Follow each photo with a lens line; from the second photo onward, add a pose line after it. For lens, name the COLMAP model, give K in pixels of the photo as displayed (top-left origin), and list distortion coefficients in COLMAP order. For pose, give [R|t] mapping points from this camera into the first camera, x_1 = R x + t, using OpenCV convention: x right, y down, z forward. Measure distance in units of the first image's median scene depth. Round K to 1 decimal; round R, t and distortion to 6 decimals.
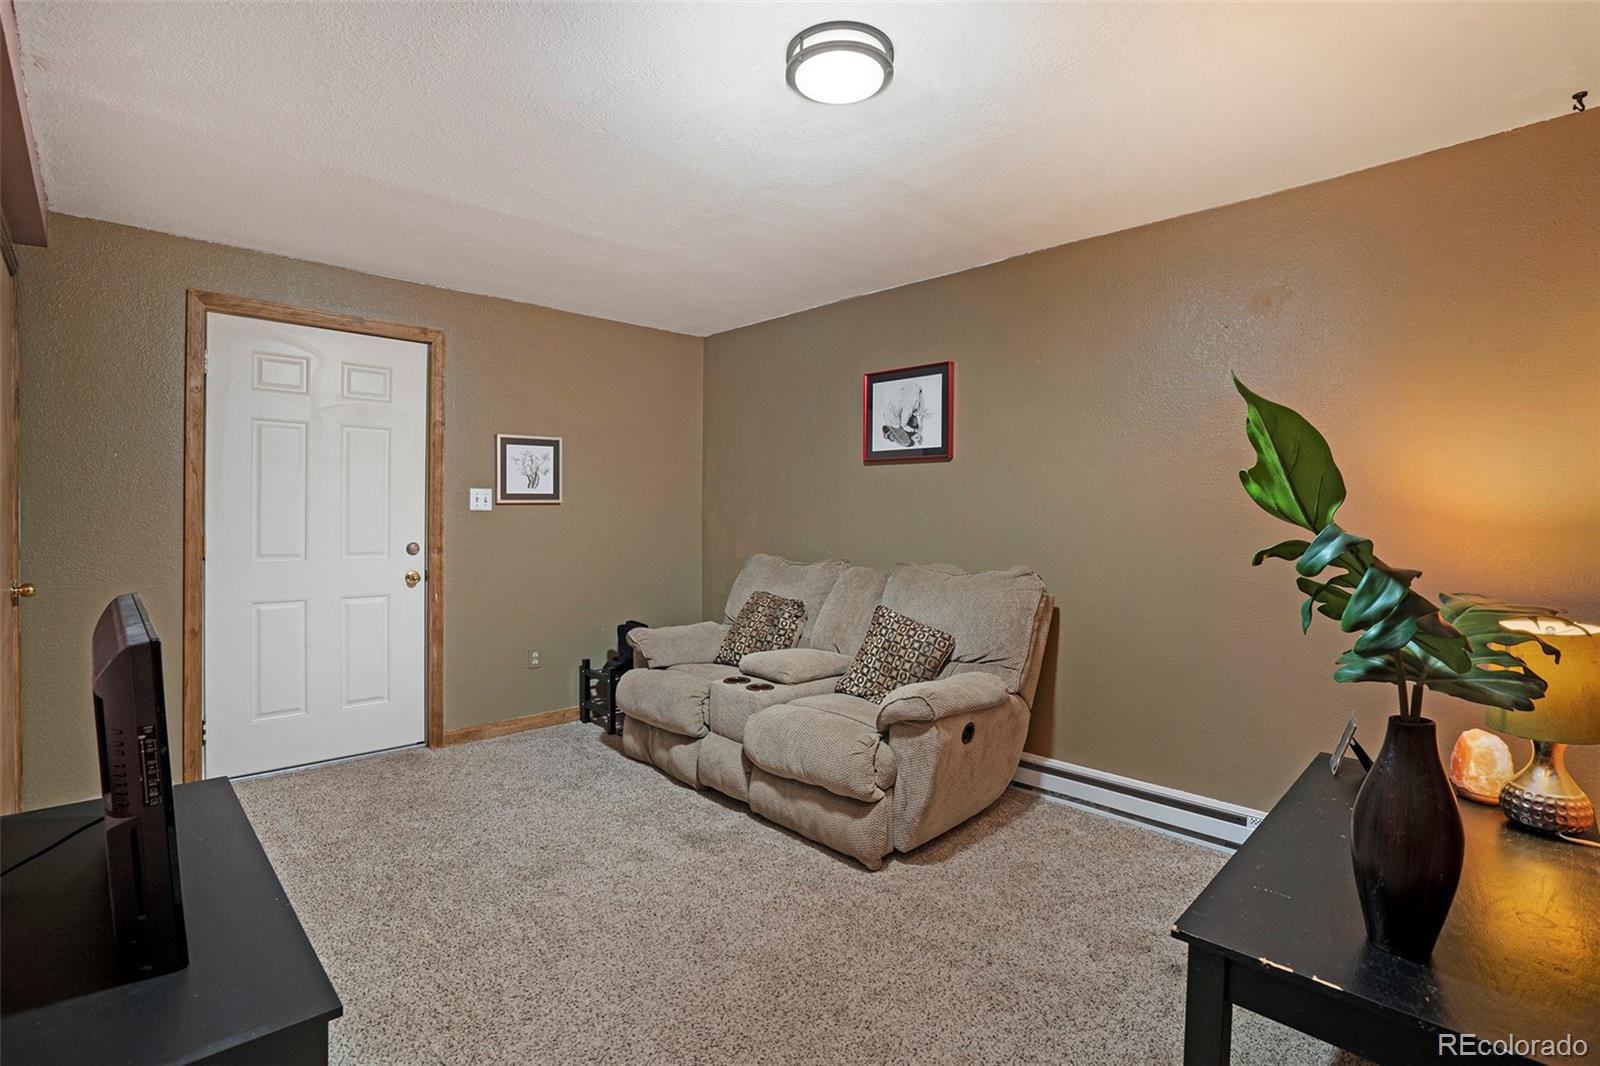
lens RADIAL K [[755.5, 0, 796.2], [0, 755.5, 523.5], [0, 0, 1]] dist [-0.019086, 0.000275]
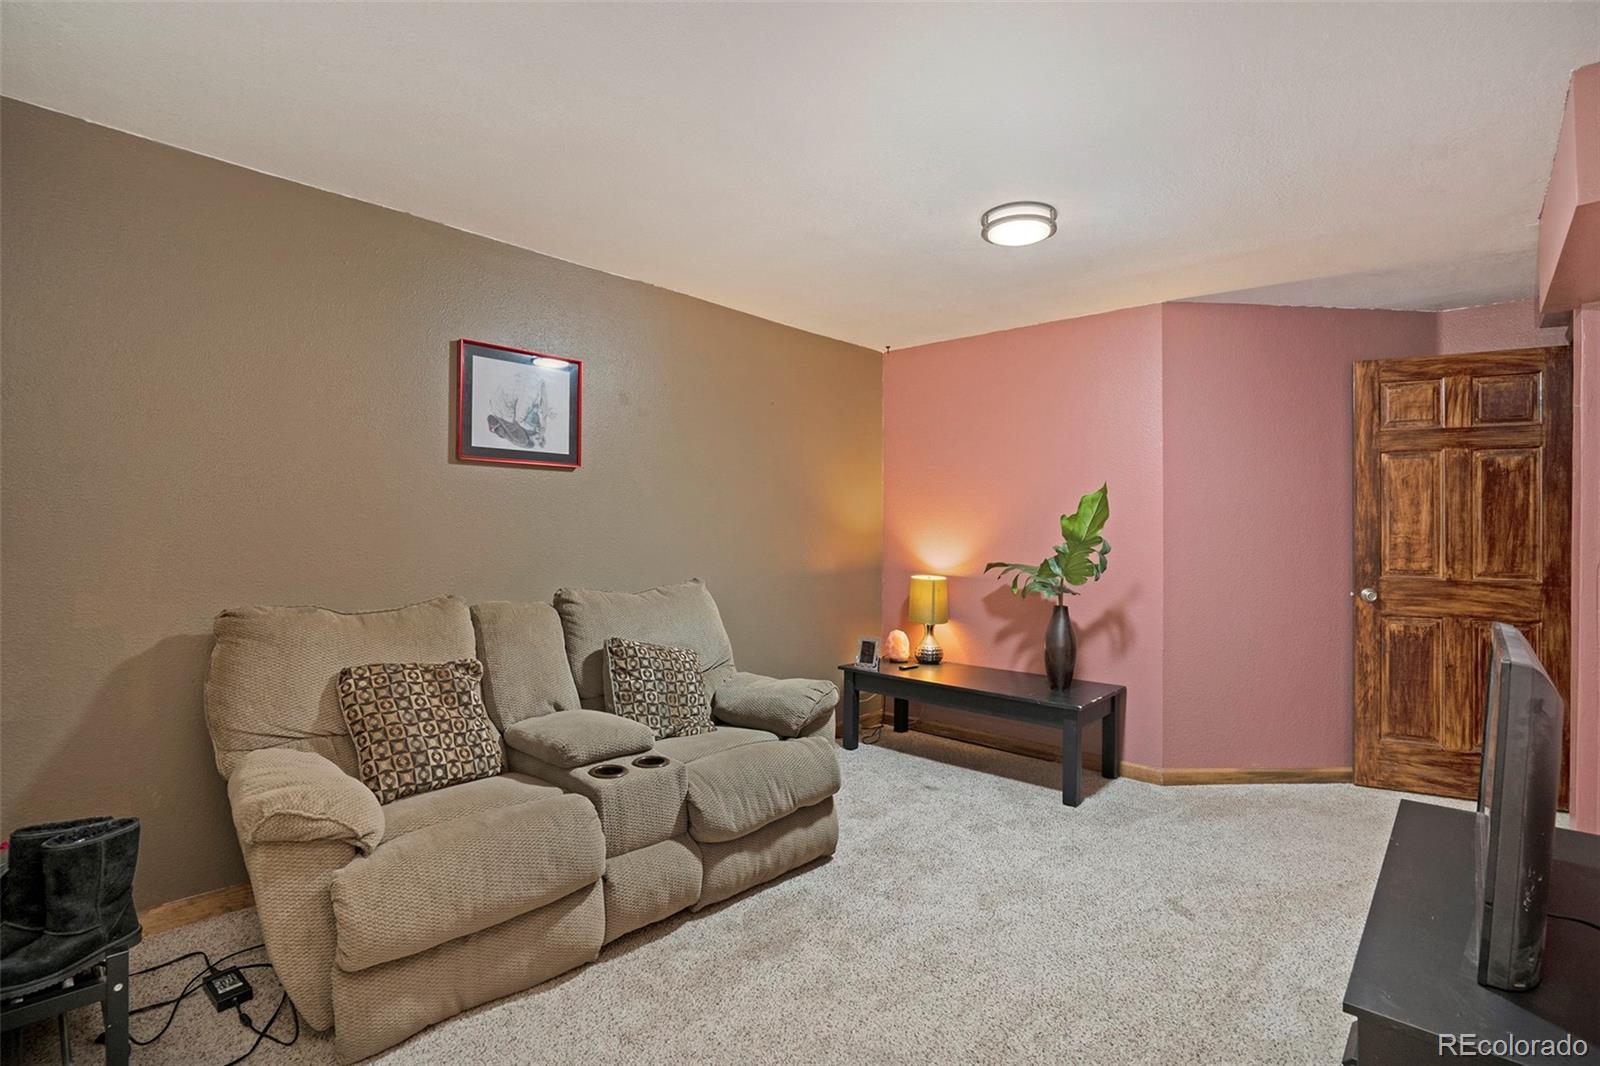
lens RADIAL K [[755.5, 0, 796.2], [0, 755.5, 523.5], [0, 0, 1]] dist [-0.019086, 0.000275]
pose [[-0.037360, 0.003397, 0.999296, -0.703022], [0.006815, 0.999972, -0.003145, -0.015621], [-0.999279, 0.006693, -0.037382, 0.766196]]
